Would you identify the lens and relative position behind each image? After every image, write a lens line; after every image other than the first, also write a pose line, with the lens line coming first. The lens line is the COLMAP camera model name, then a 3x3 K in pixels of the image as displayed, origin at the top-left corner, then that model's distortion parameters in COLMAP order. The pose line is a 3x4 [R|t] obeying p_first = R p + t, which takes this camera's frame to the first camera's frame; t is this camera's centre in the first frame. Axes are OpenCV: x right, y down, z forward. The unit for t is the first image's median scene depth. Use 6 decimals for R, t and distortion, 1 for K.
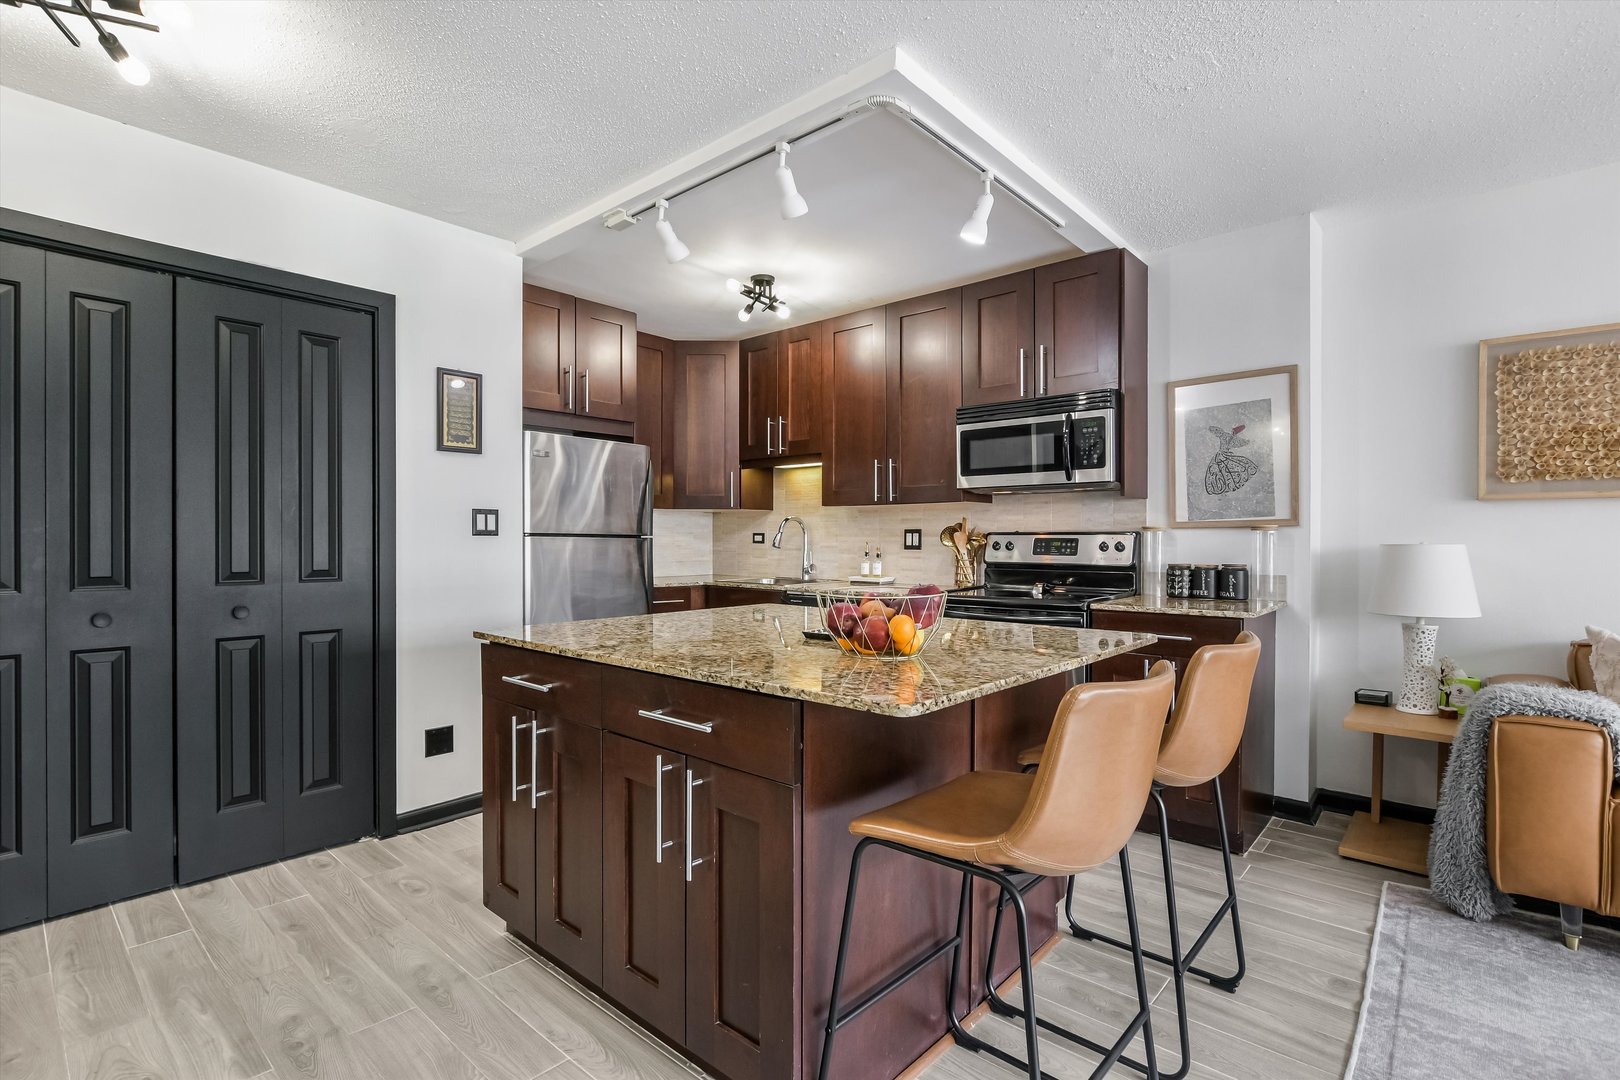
lens RADIAL K [[775.8, 0, 804.1], [0, 775.8, 543.8], [0, 0, 1]] dist [-0.021140, 0.000450]
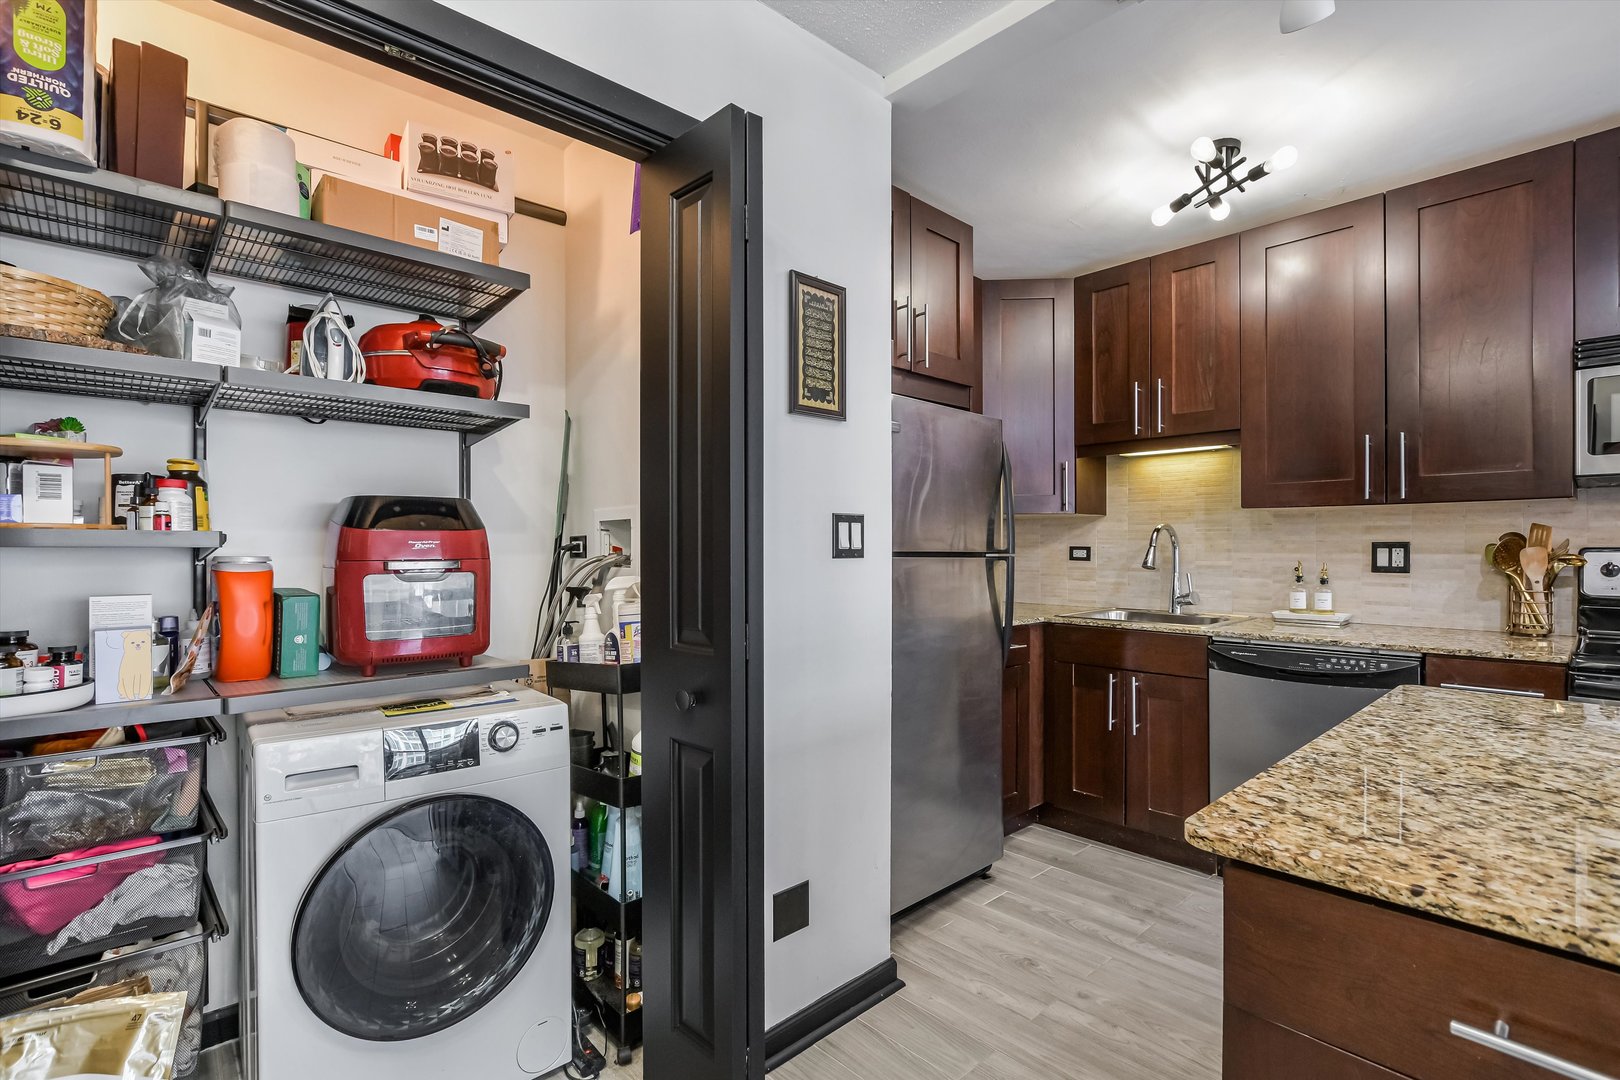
lens RADIAL K [[757.5, 0, 793.8], [0, 757.5, 548.9], [0, 0, 1]] dist [-0.015045, -0.000120]
pose [[0.994132, -0.001922, -0.108155, -0.419463], [0.001643, 0.999995, -0.002667, -0.017269], [0.108159, 0.002474, 0.994131, 0.441699]]
